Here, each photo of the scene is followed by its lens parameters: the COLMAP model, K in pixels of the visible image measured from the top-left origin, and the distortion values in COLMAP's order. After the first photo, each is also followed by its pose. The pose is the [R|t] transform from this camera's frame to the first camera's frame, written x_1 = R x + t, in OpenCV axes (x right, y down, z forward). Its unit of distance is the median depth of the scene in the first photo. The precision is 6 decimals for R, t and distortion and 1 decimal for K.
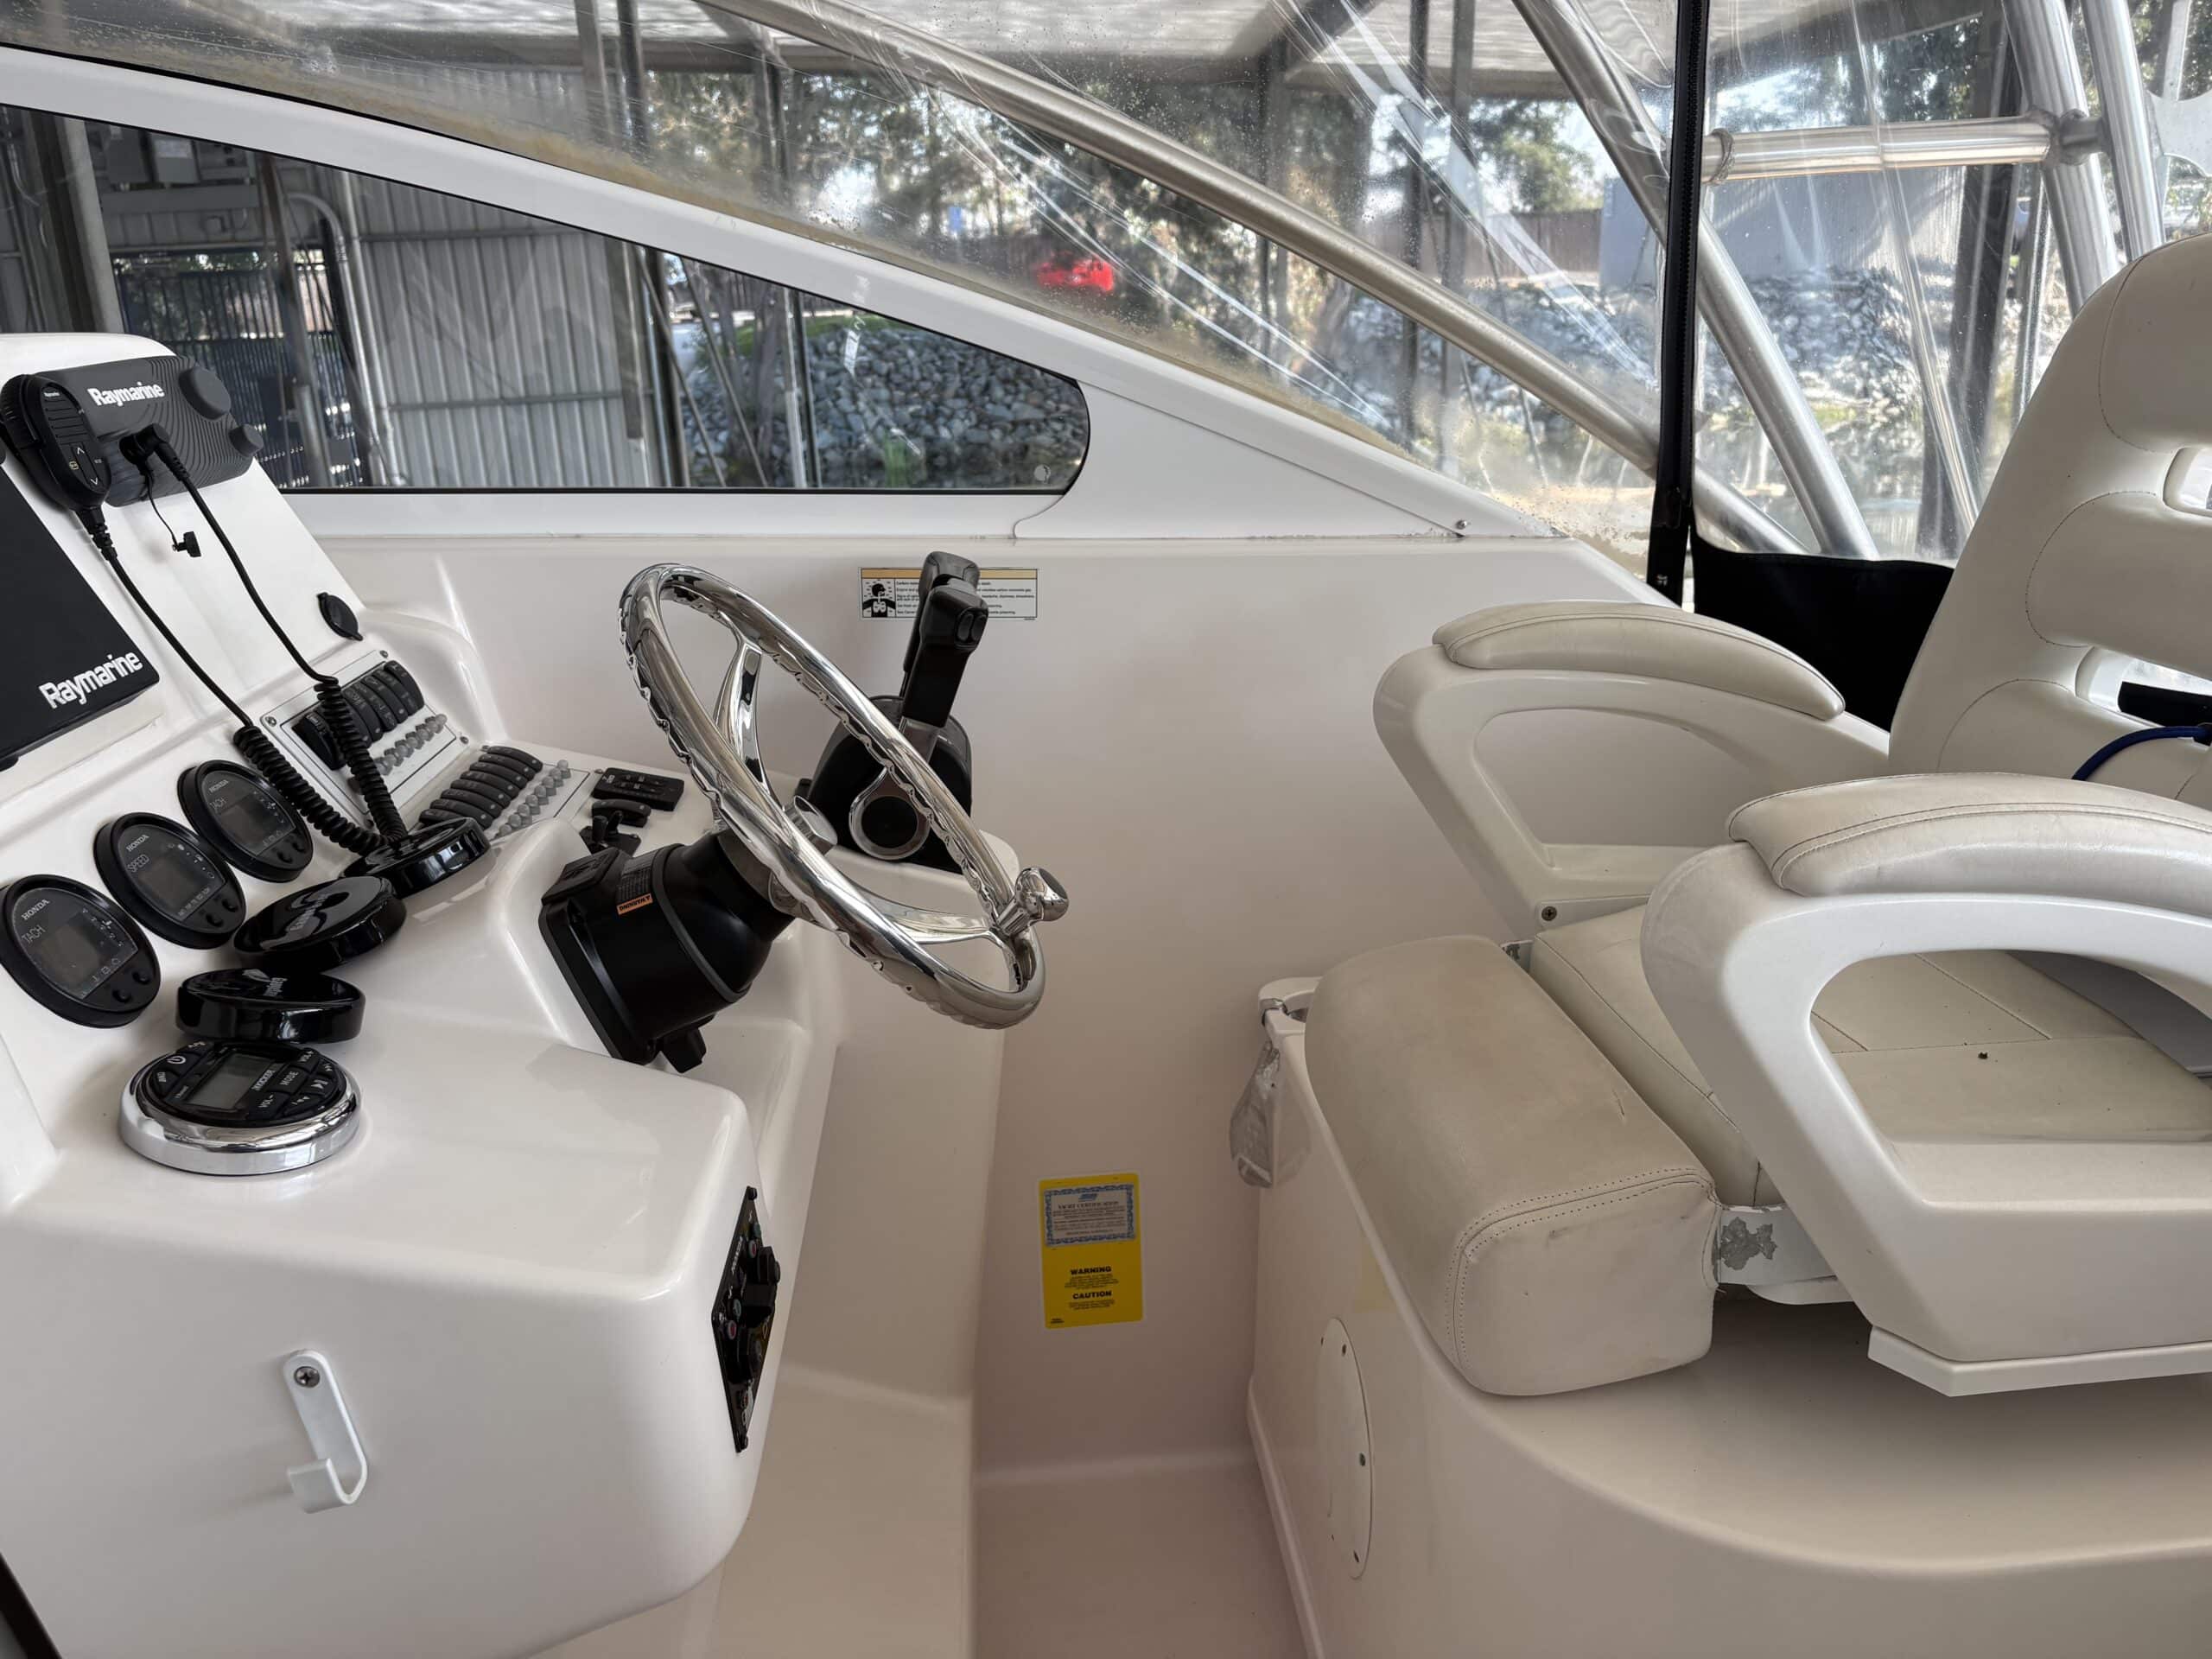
lens RADIAL K [[1680.8, 0, 1103.0], [0, 1680.8, 817.2], [0, 0, 1]] dist [0.027758, -0.029686]
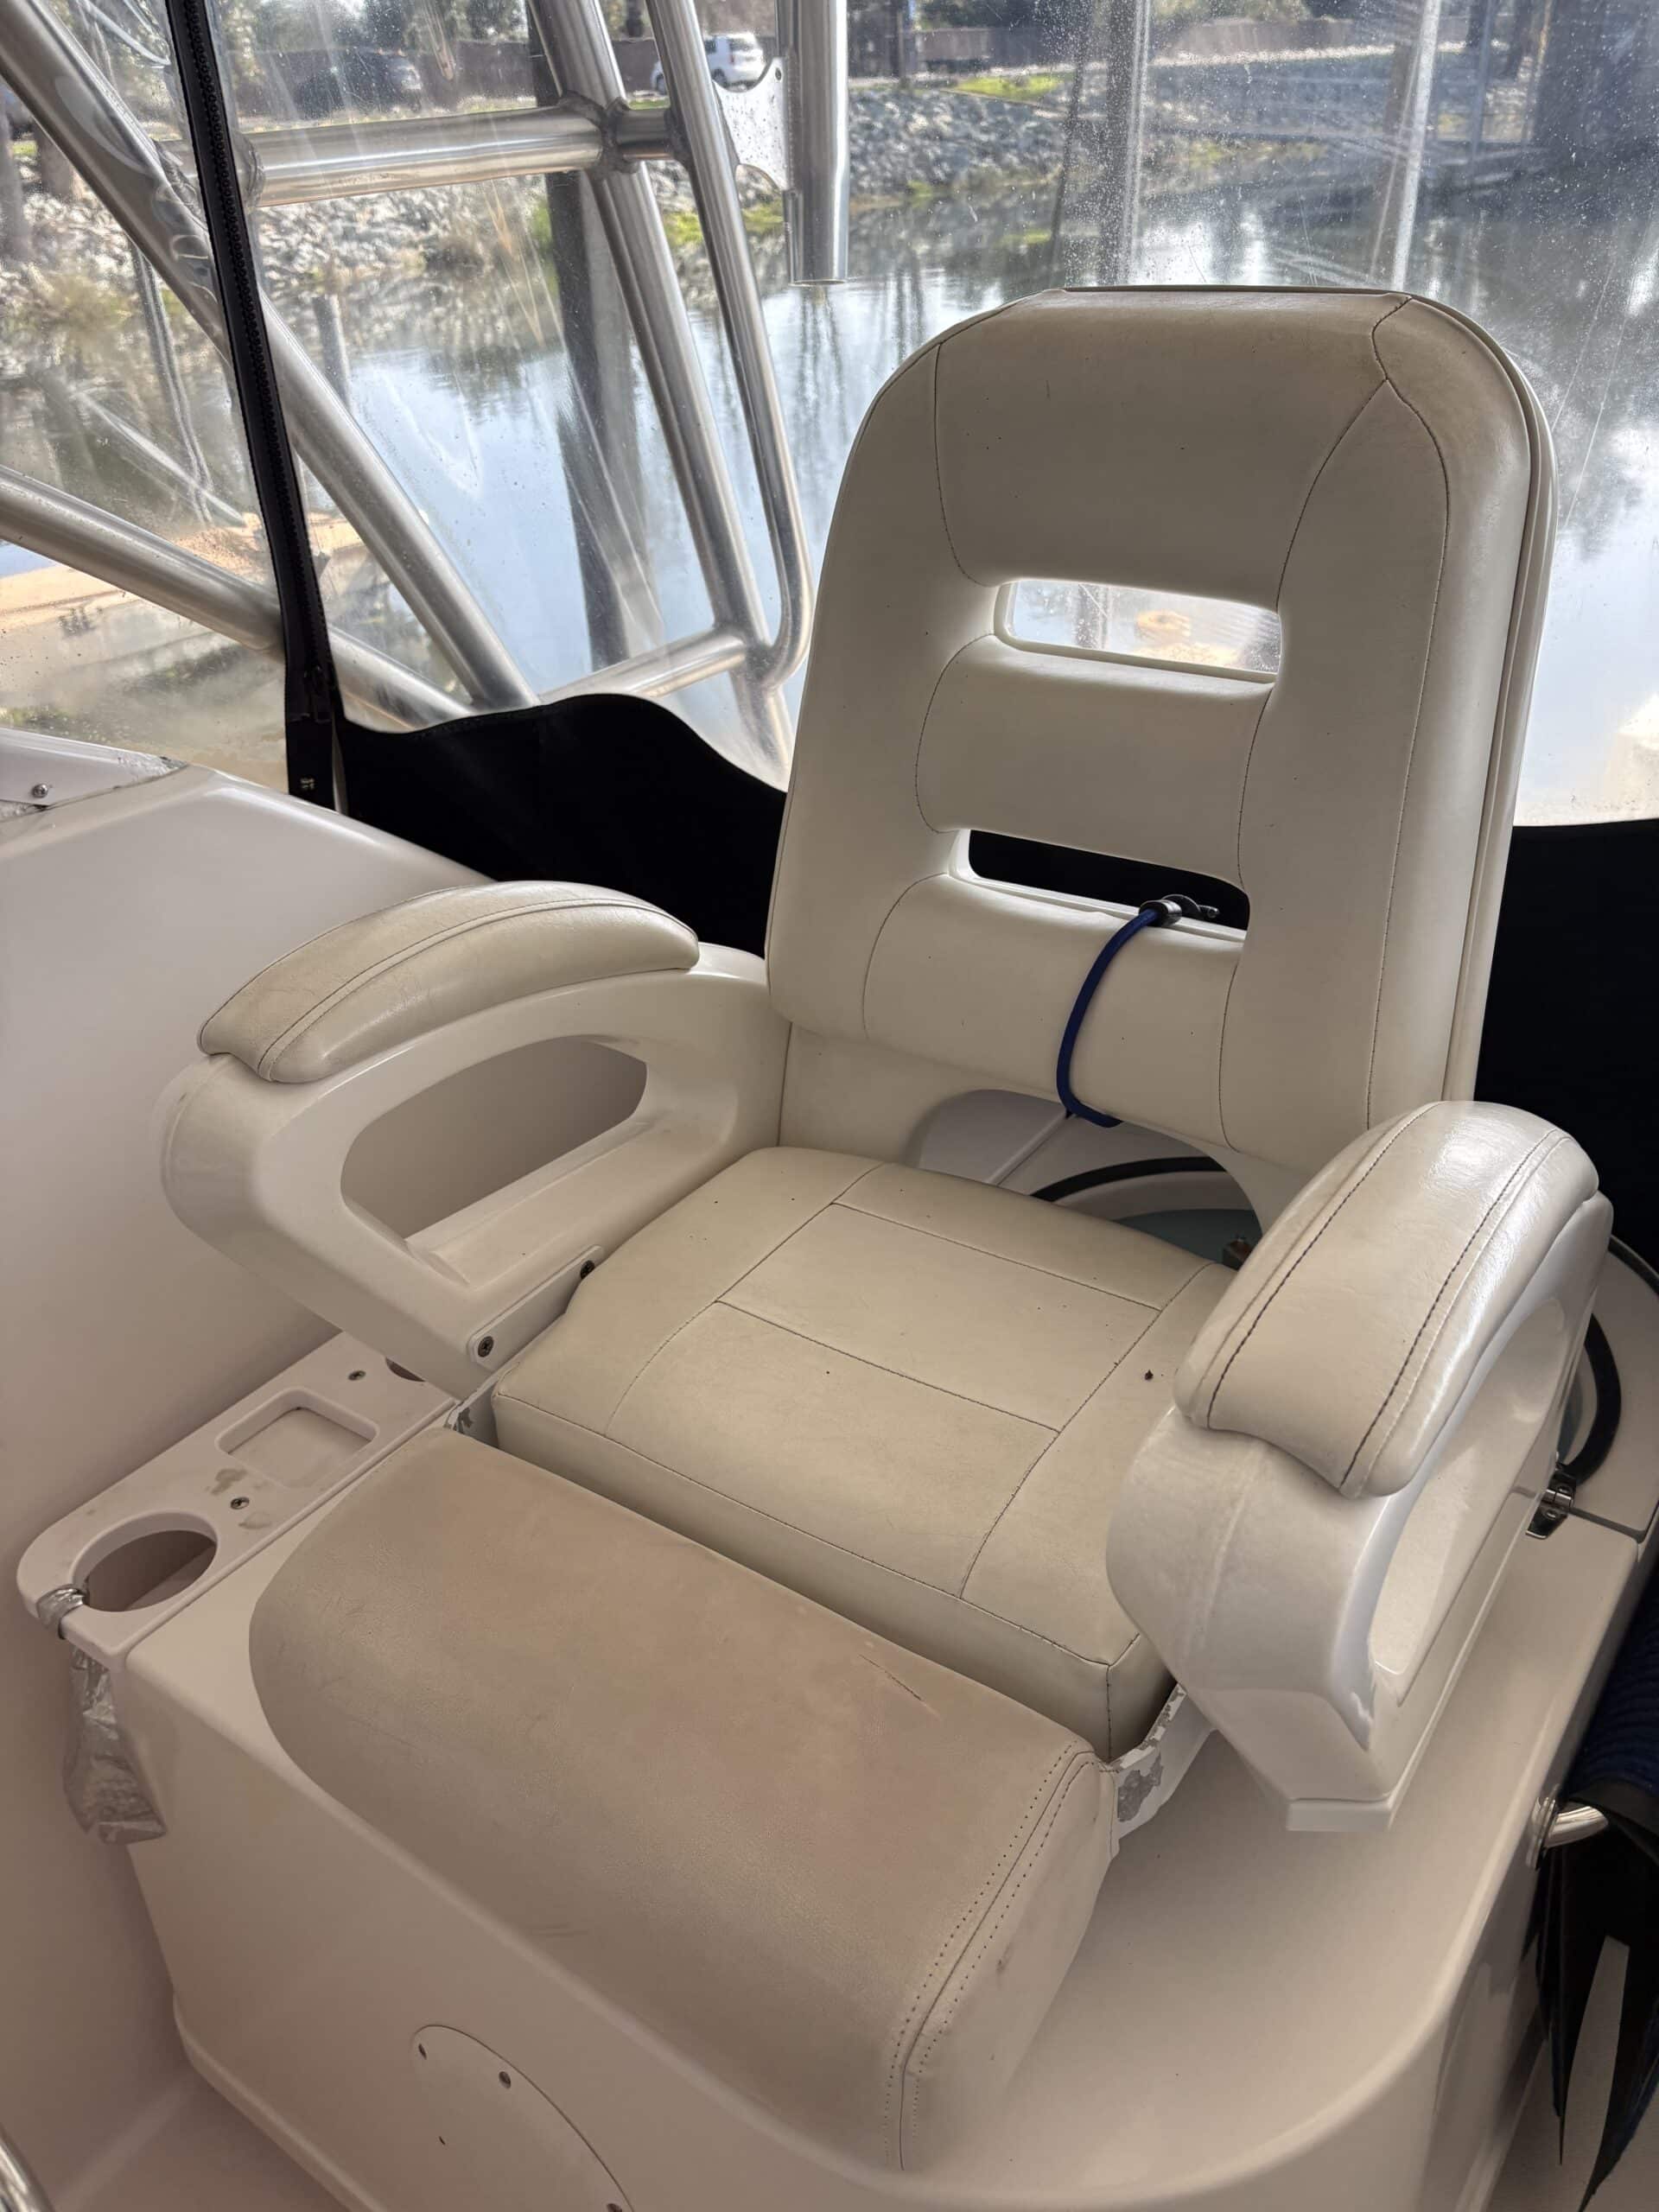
lens RADIAL K [[1680.8, 0, 819.7], [0, 1680.8, 1116.6], [0, 0, 1]] dist [0.027758, -0.029686]
pose [[0.664532, -0.384094, 0.640991, -0.051958], [0.262805, 0.923117, 0.280692, -0.172499], [-0.699521, -0.018073, 0.714383, 0.353895]]
